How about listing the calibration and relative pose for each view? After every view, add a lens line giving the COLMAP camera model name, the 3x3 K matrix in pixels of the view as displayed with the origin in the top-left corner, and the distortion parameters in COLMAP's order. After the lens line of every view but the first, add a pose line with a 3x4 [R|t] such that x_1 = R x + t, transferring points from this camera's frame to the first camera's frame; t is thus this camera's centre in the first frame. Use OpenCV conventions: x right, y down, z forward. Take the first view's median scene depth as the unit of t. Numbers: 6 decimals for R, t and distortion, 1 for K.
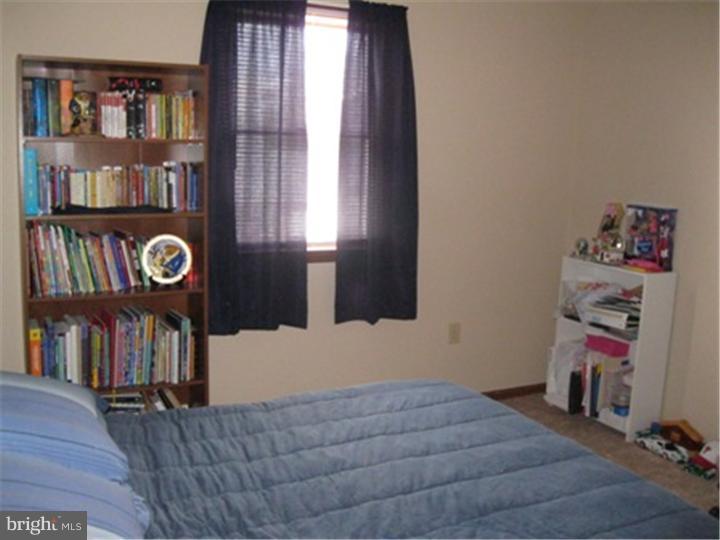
lens RADIAL K [[736.9, 0, 360.0], [0, 736.9, 270.0], [0, 0, 1]] dist [-0.114084, 0.041819]
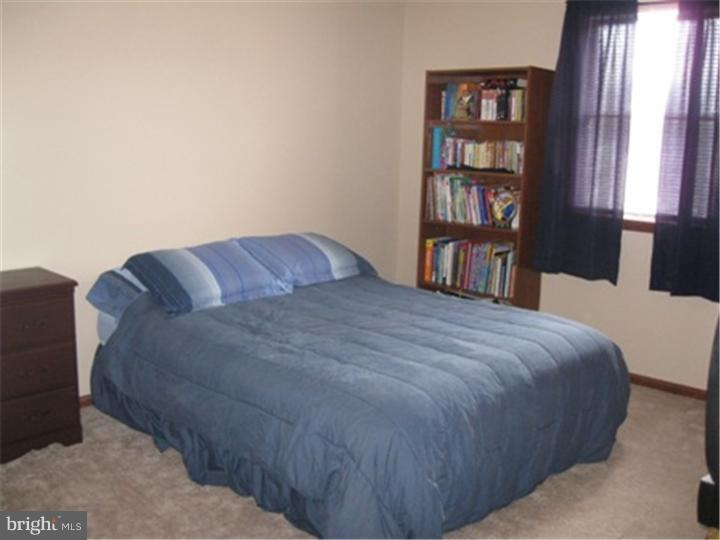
lens RADIAL K [[736.9, 0, 360.0], [0, 736.9, 270.0], [0, 0, 1]] dist [-0.114084, 0.041819]
pose [[0.349716, 0.164626, -0.922278, 0.955954], [-0.152892, 0.981271, 0.117182, -0.019622], [0.924296, 0.100028, 0.368337, 0.238923]]
